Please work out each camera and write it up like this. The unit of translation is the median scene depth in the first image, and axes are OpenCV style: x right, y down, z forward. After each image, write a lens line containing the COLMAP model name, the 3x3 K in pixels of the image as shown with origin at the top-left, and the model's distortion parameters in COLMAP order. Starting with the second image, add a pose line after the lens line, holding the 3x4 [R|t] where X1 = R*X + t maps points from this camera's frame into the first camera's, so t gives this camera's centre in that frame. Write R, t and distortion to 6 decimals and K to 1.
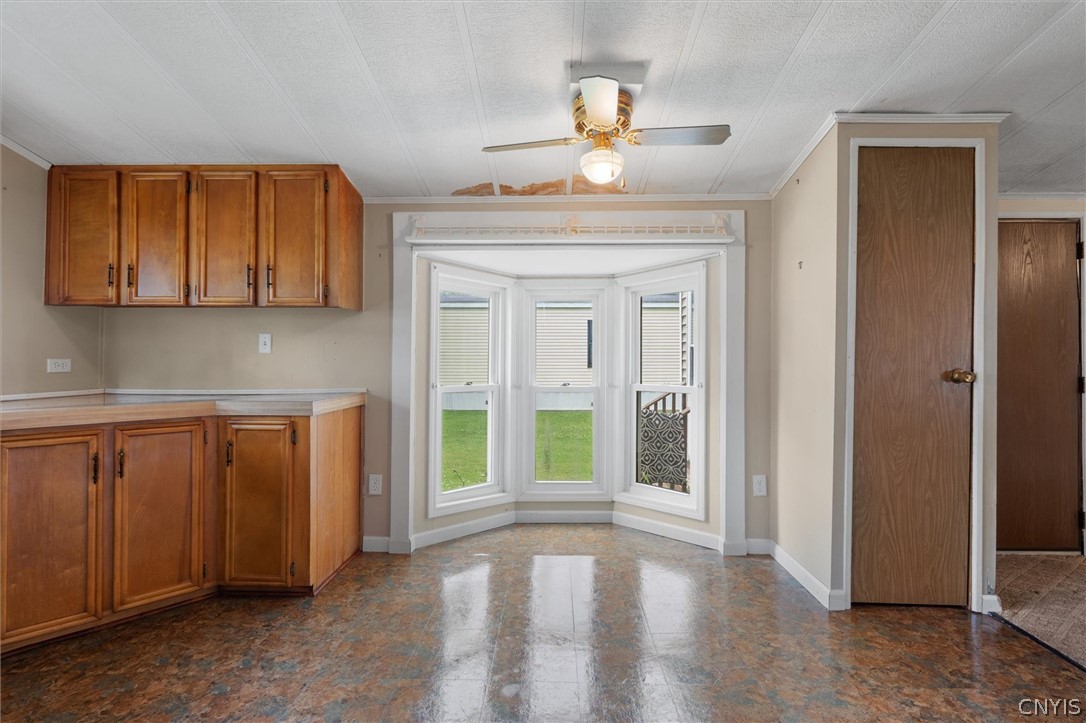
lens RADIAL K [[477.9, 0, 542.4], [0, 477.9, 356.8], [0, 0, 1]] dist [0.000177, 0.000015]
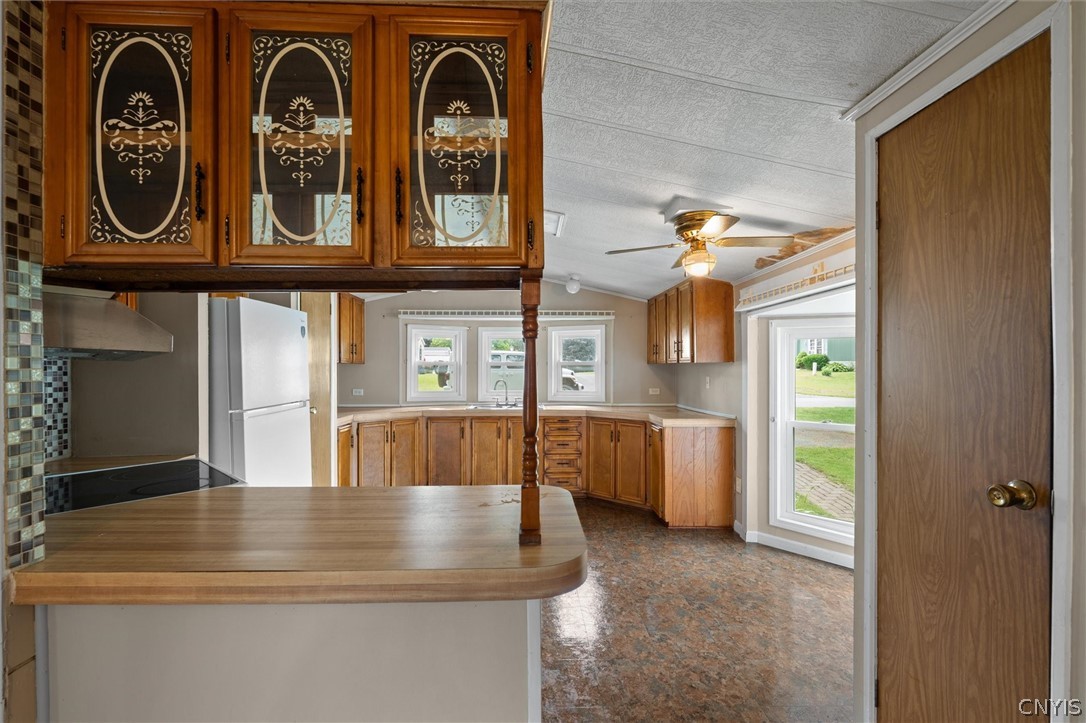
lens RADIAL K [[484.2, 0, 536.1], [0, 484.2, 371.2], [0, 0, 1]] dist [-0.001350, 0.000050]
pose [[0.041406, 0.001891, -0.999141, 1.359032], [0.005502, 0.999983, 0.002120, -0.095327], [0.999127, -0.005585, 0.041395, 0.456694]]
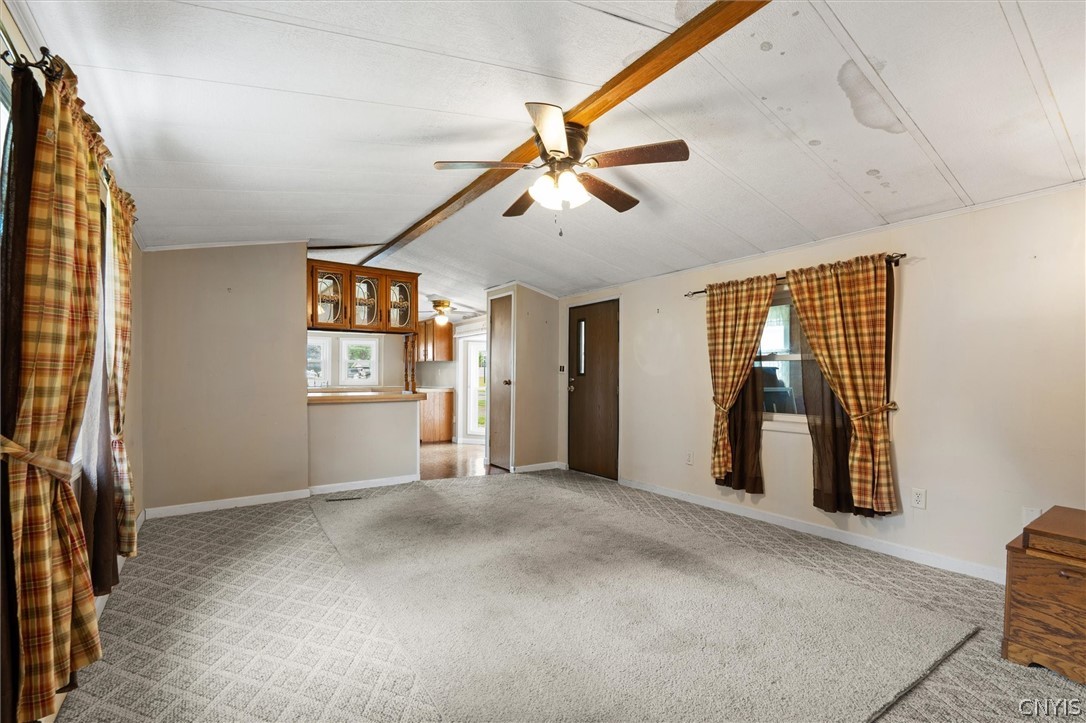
lens RADIAL K [[480.4, 0, 541.2], [0, 480.4, 360.1], [0, 0, 1]] dist [-0.002004, 0.000263]
pose [[0.587924, -0.032426, -0.808266, 3.086259], [0.003802, 0.999296, -0.037324, 0.020238], [0.808907, 0.018871, 0.587633, -0.407272]]
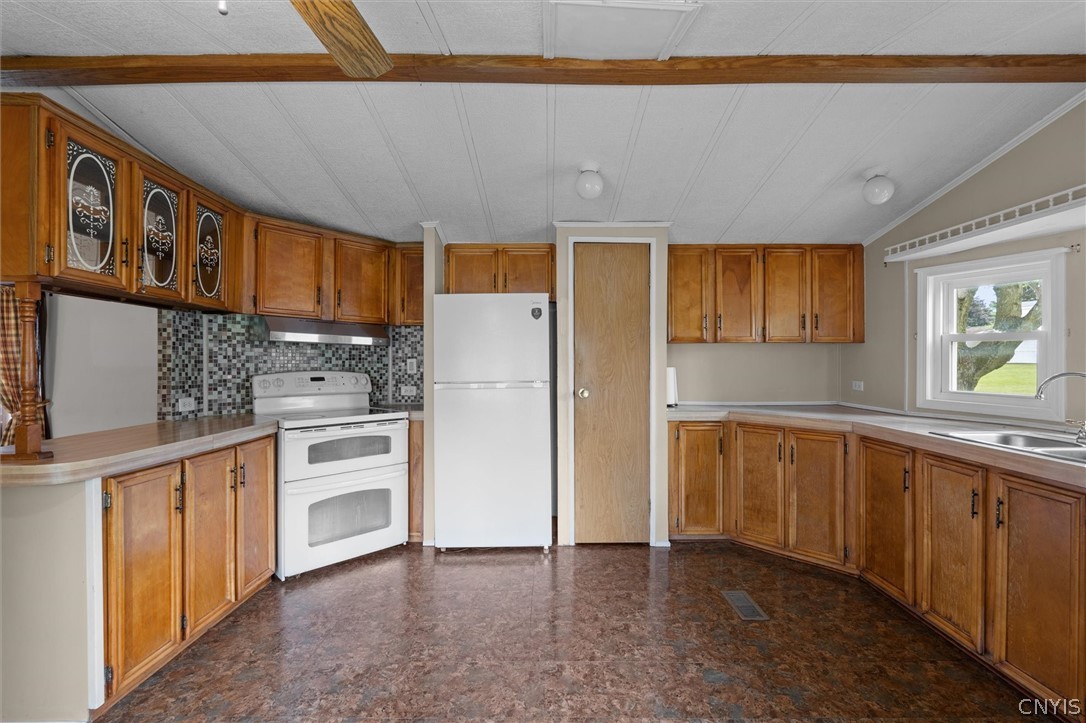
lens RADIAL K [[474.6, 0, 544.7], [0, 474.6, 363.4], [0, 0, 1]] dist [-0.003798, 0.000409]
pose [[-0.999703, -0.001134, -0.024363, -0.107438], [-0.001252, 0.999987, 0.004857, -0.069361], [0.024357, 0.004886, -0.999691, 1.260581]]
